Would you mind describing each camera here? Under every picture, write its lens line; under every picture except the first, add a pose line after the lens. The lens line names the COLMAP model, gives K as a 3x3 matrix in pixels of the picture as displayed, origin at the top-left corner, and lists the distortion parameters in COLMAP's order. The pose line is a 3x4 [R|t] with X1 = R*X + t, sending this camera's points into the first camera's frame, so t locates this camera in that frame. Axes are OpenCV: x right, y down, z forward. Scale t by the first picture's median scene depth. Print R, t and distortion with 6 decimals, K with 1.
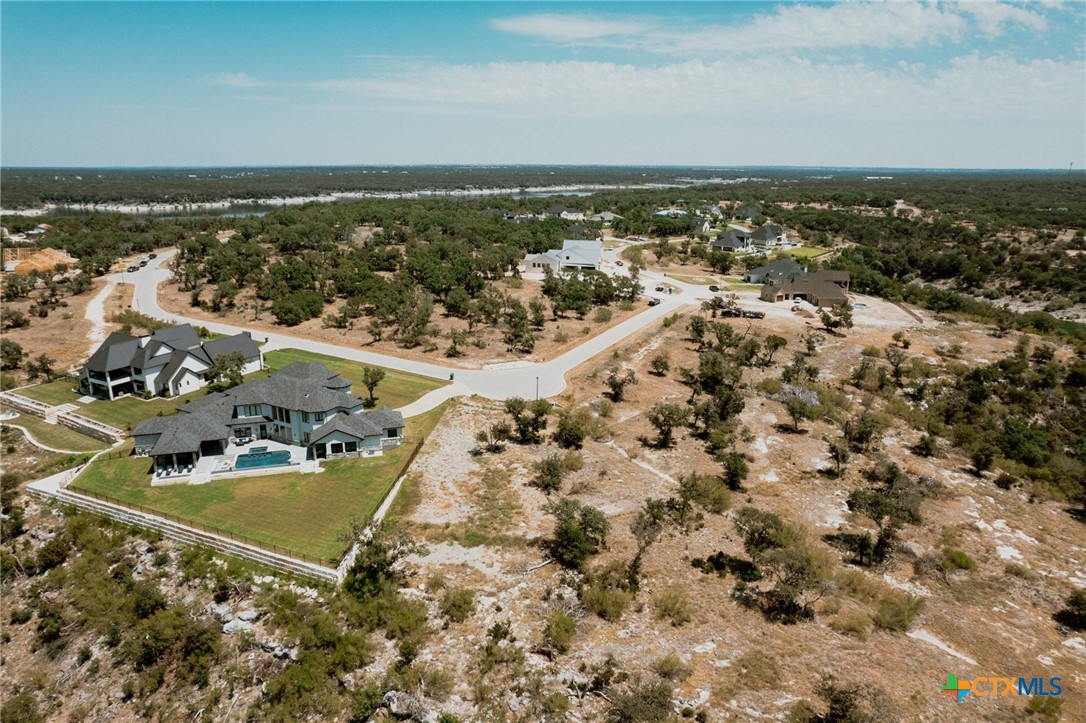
lens RADIAL K [[700.6, 0, 541.1], [0, 700.6, 352.8], [0, 0, 1]] dist [-0.096666, 0.092834]
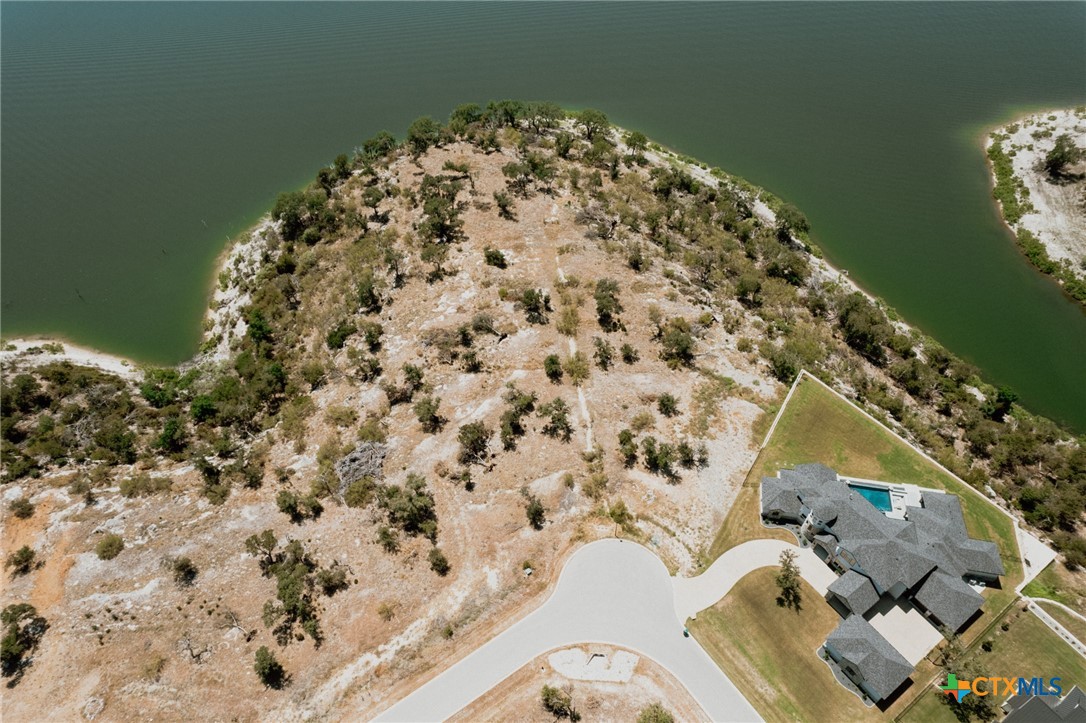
lens RADIAL K [[694.1, 0, 540.0], [0, 694.1, 366.0], [0, 0, 1]] dist [-0.084126, 0.077911]
pose [[-0.893528, -0.333738, 0.300378, -0.041330], [0.121524, 0.464265, 0.877320, -0.305439], [-0.432250, 0.820413, -0.374277, 0.410708]]
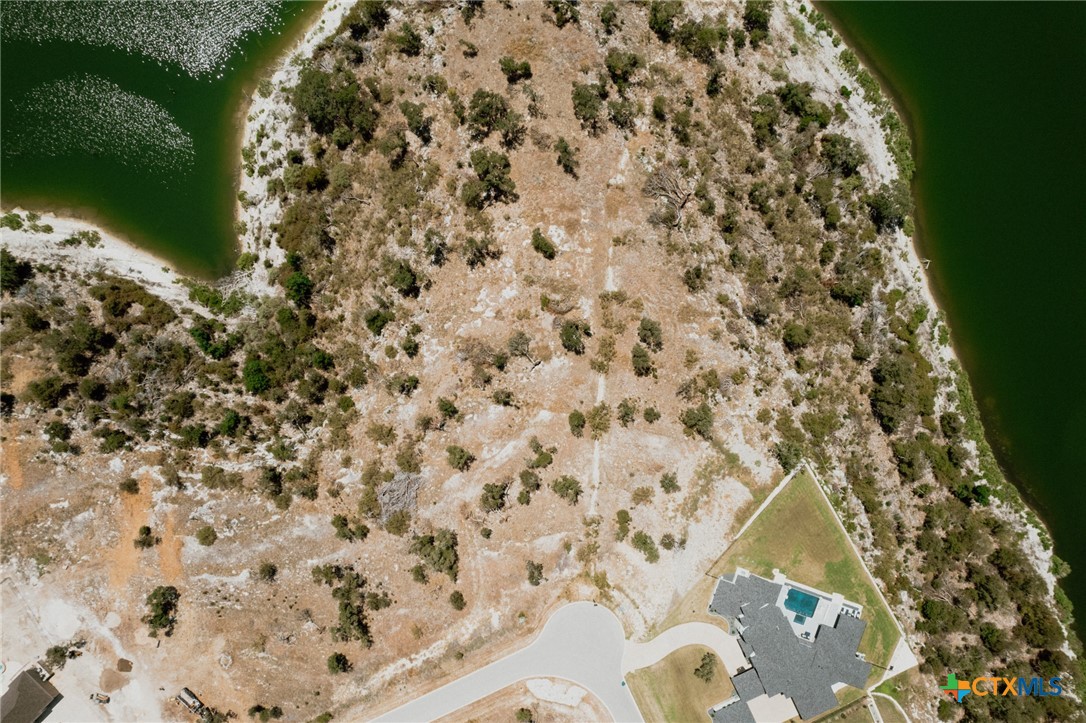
lens RADIAL K [[692.8, 0, 535.7], [0, 692.8, 377.0], [0, 0, 1]] dist [-0.080911, 0.068673]
pose [[-0.806920, -0.590655, 0.002478, 0.106710], [0.147853, -0.197923, 0.969003, -0.364609], [-0.571856, 0.782274, 0.247038, 0.147236]]
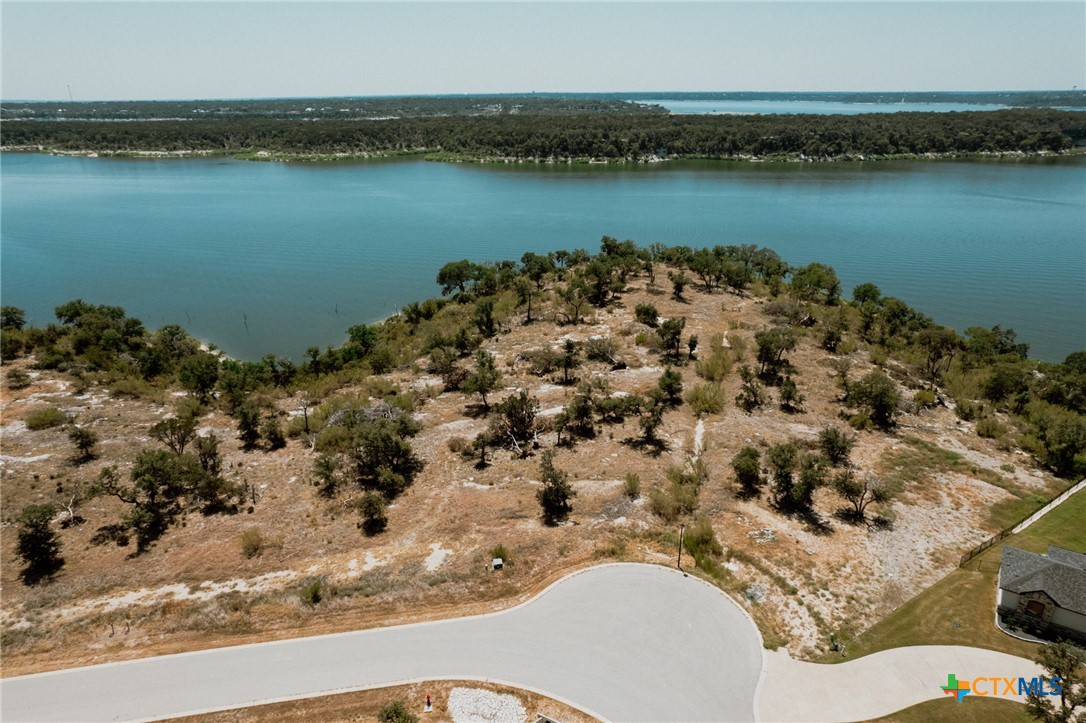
lens RADIAL K [[694.1, 0, 540.0], [0, 694.1, 366.0], [0, 0, 1]] dist [-0.084126, 0.077911]
pose [[-0.638939, -0.287474, 0.713523, -0.088428], [0.204409, 0.830755, 0.517748, -0.114784], [-0.741602, 0.476660, -0.472040, 0.422078]]
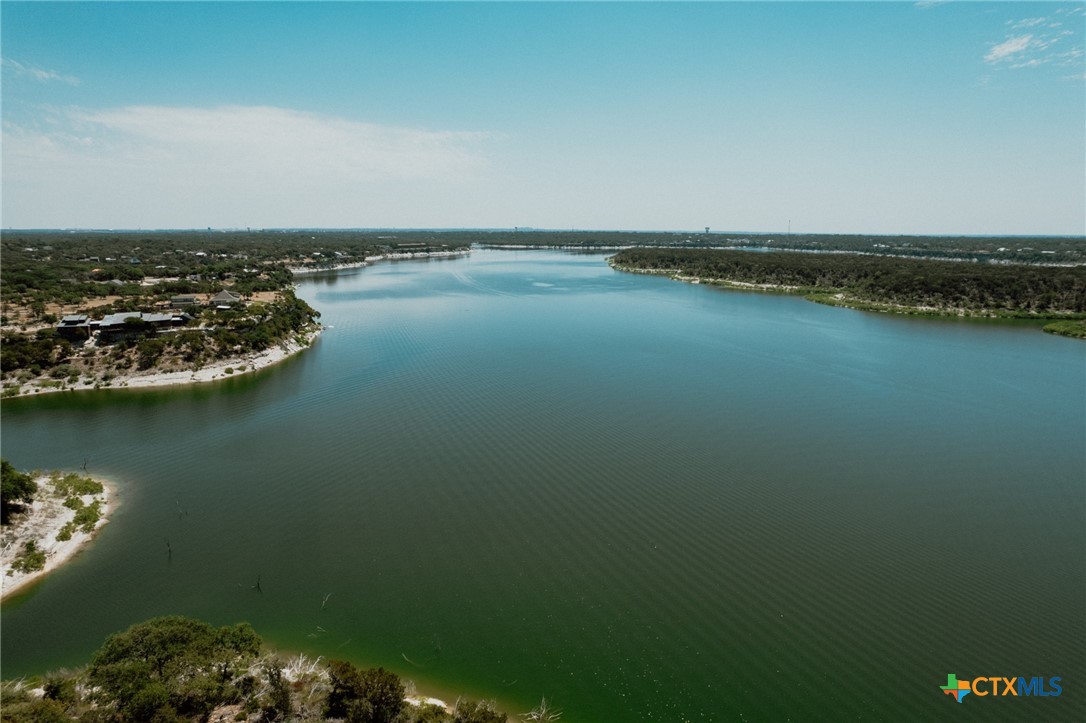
lens RADIAL K [[694.1, 0, 540.0], [0, 694.1, 366.0], [0, 0, 1]] dist [-0.084126, 0.077911]
pose [[0.263807, -0.192743, 0.945122, 0.186951], [0.252175, 0.959536, 0.125294, 0.000061], [-0.931028, 0.205283, 0.301737, 0.007637]]
